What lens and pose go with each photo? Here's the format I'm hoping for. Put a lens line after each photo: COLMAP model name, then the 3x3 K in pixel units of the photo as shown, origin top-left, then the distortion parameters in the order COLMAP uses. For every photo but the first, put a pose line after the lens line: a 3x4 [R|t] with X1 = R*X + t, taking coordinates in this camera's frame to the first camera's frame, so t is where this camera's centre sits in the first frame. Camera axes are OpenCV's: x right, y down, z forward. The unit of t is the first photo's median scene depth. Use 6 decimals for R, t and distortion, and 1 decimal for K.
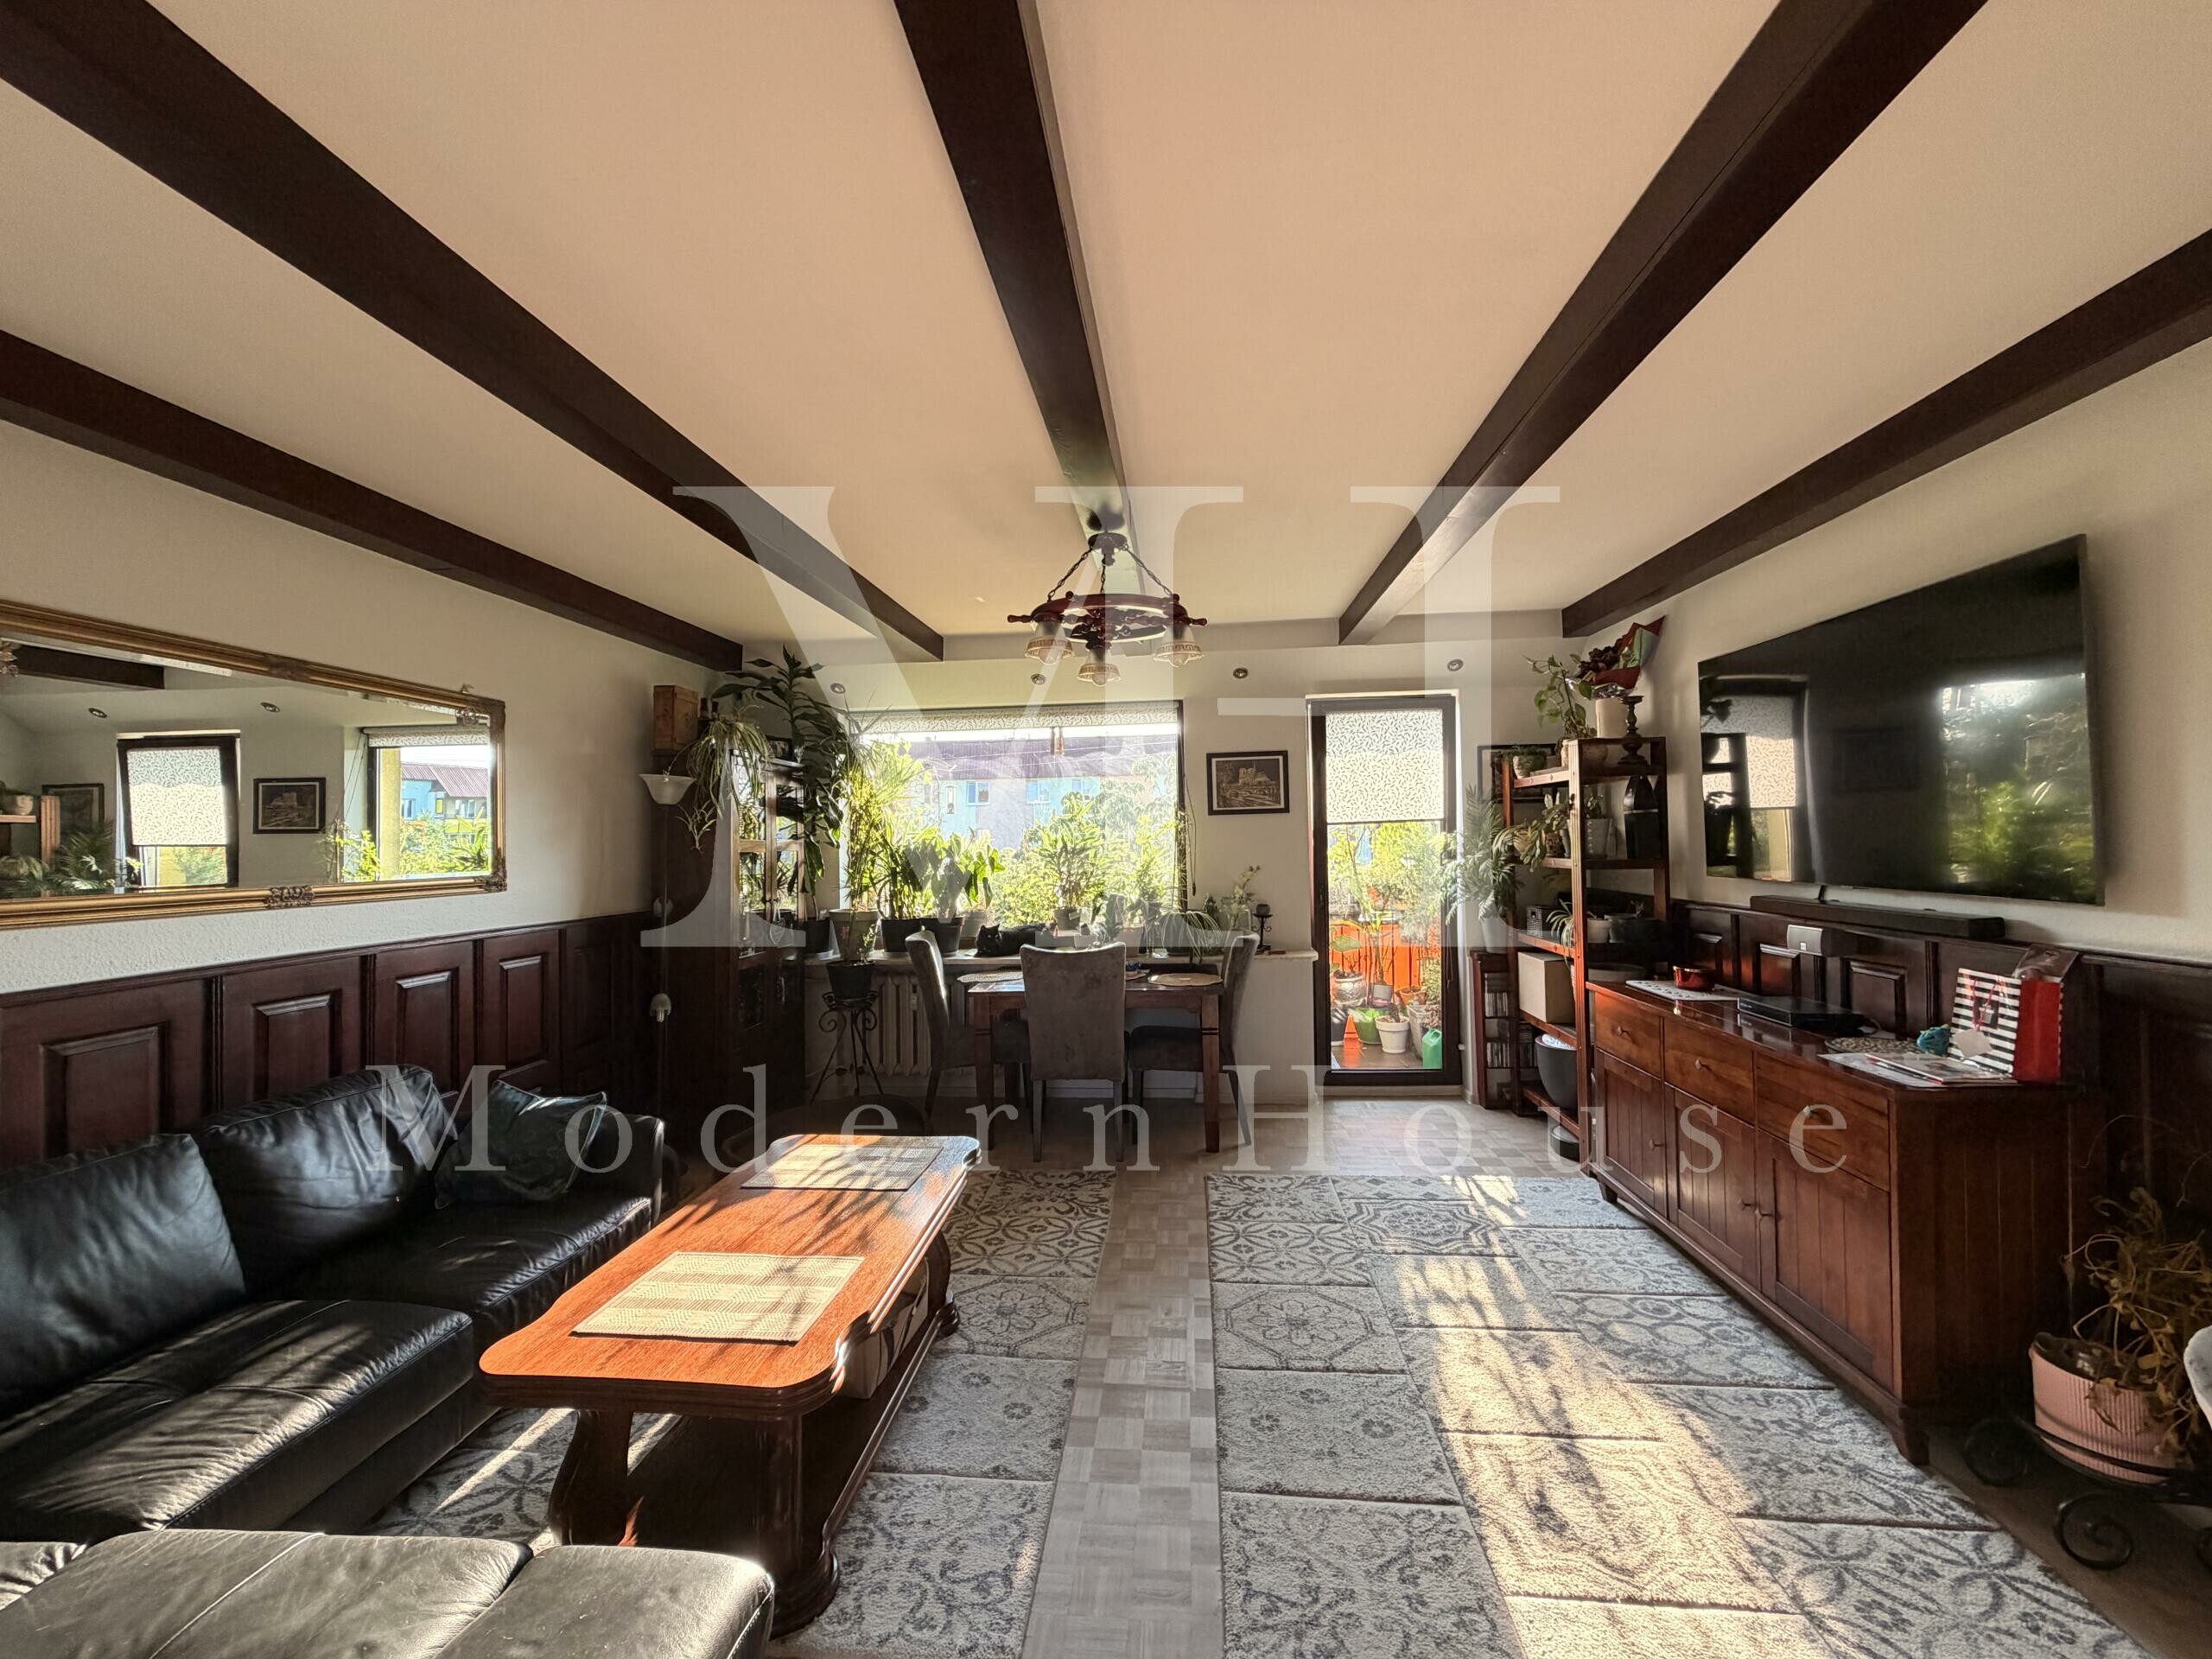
lens RADIAL K [[878.2, 0, 1103.2], [0, 878.2, 829.7], [0, 0, 1]] dist [0.002021, 0.000010]
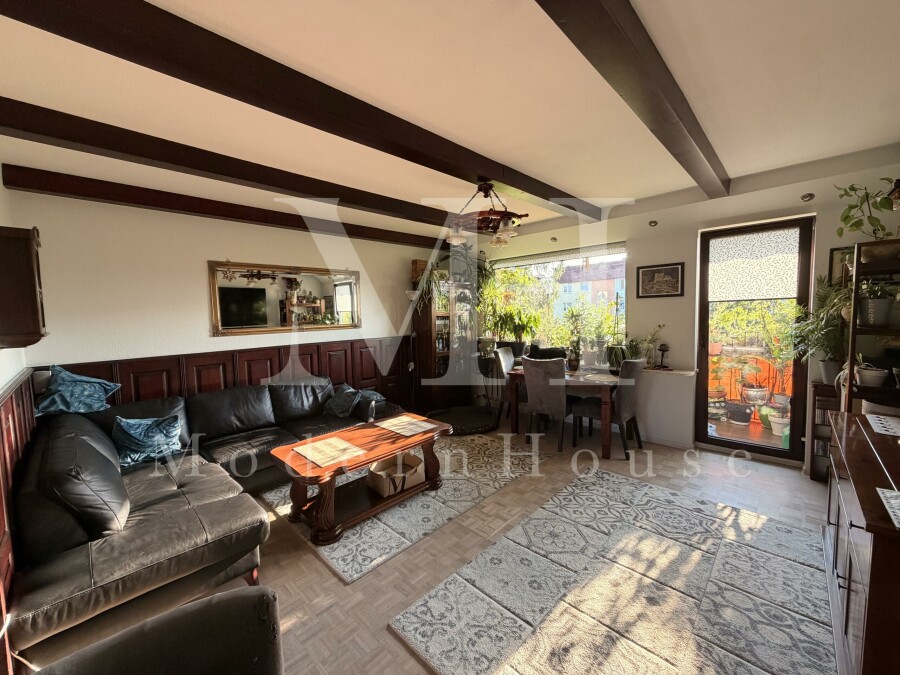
lens RADIAL K [[357.3, 0, 446.3], [0, 357.3, 336.4], [0, 0, 1]] dist [0.002021, 0.000010]
pose [[0.778427, 0.044712, -0.626140, 0.505926], [0.018639, 0.995374, 0.094250, -0.025849], [0.627458, -0.085037, 0.773993, 0.158142]]
